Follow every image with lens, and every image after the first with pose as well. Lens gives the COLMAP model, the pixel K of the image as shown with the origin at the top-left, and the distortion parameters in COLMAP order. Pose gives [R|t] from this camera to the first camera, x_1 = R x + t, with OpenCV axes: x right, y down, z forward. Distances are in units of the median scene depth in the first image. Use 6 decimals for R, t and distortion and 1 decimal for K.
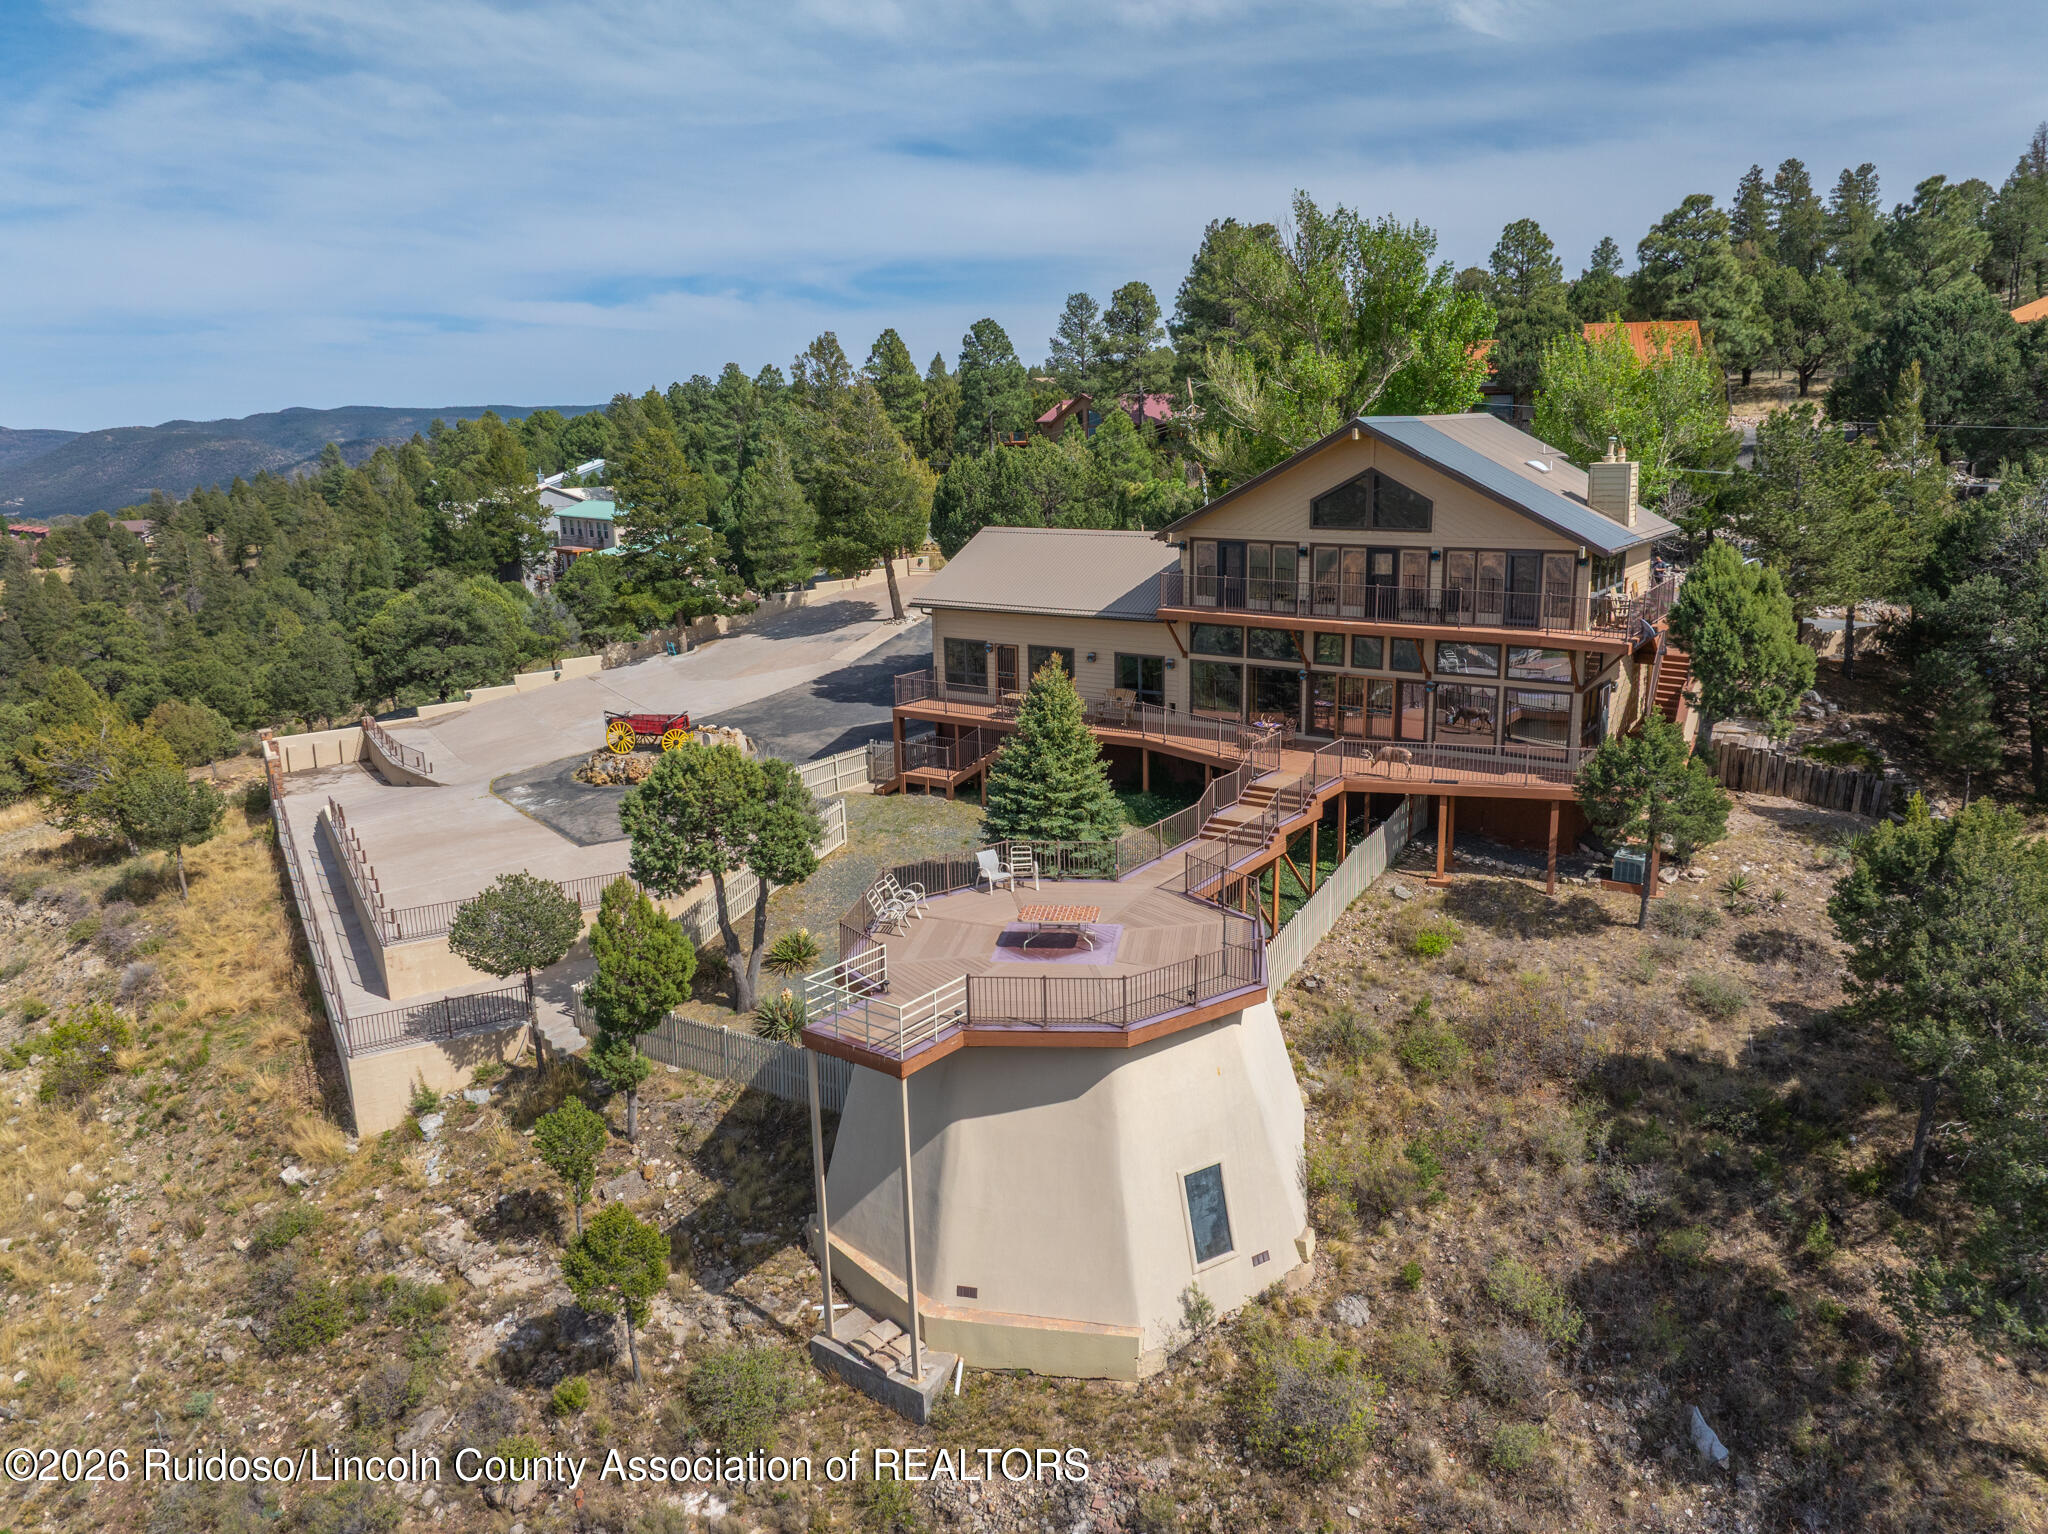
lens RADIAL K [[1441.2, 0, 1029.0], [0, 1441.2, 753.6], [0, 0, 1]] dist [-0.047275, 0.014580]
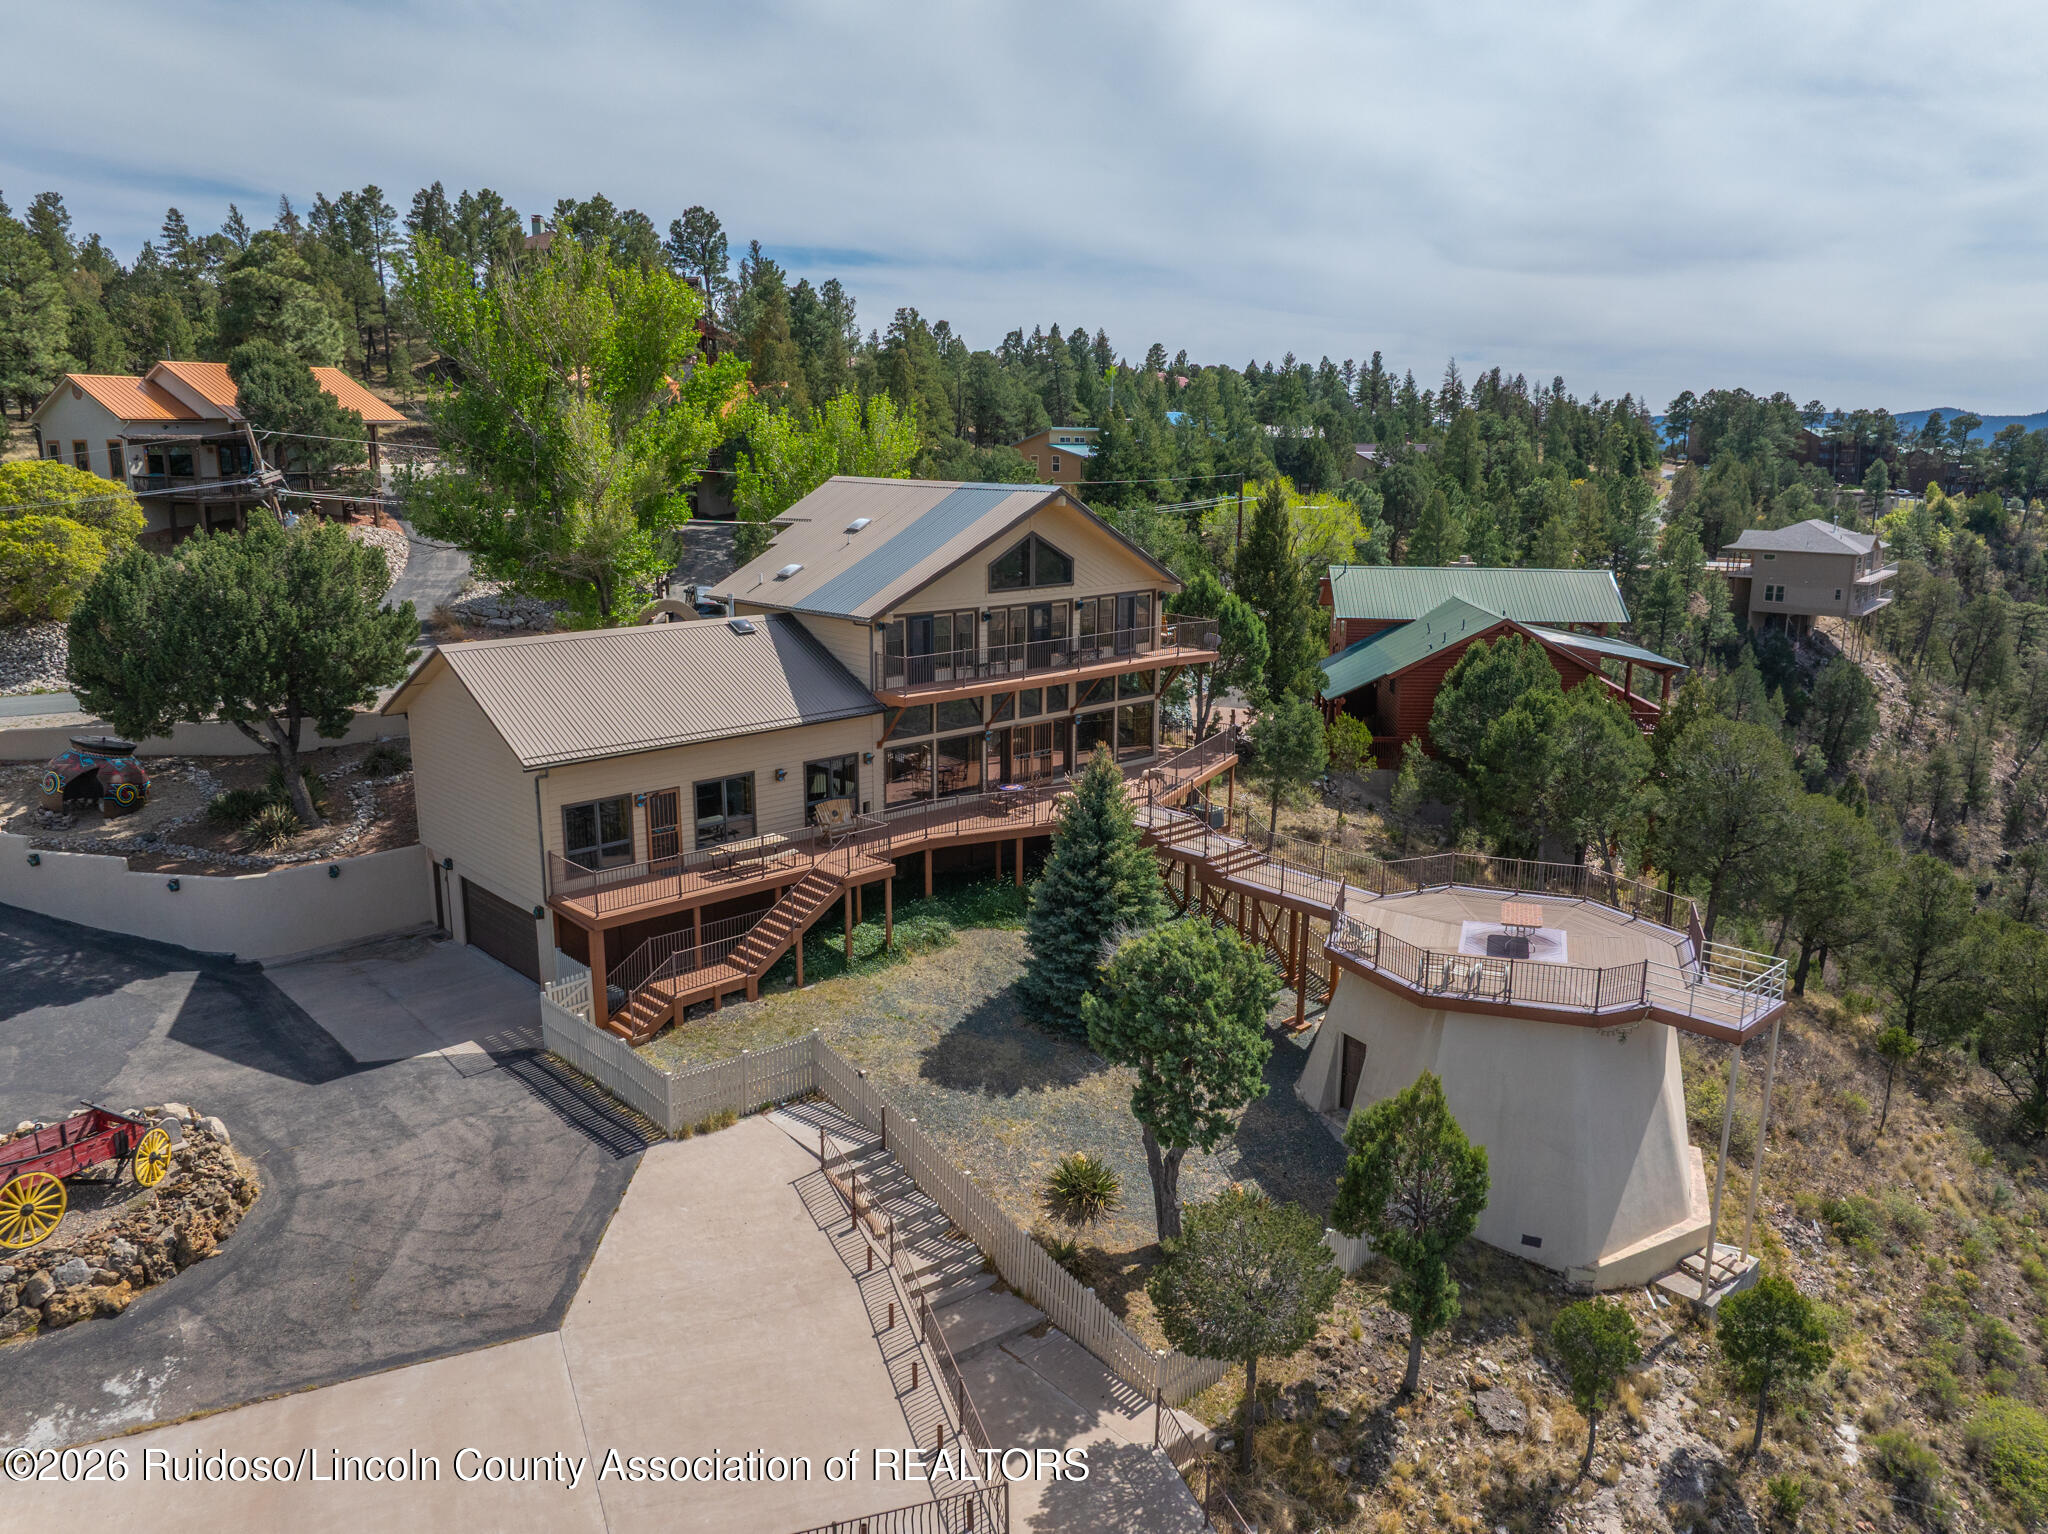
lens RADIAL K [[1441.2, 0, 1037.8], [0, 1441.2, 779.8], [0, 0, 1]] dist [-0.047275, 0.014580]
pose [[0.185326, -0.201613, 0.961772, -0.774378], [0.209884, 0.964264, 0.161692, -0.179460], [-0.960002, 0.171895, 0.221019, 0.736461]]
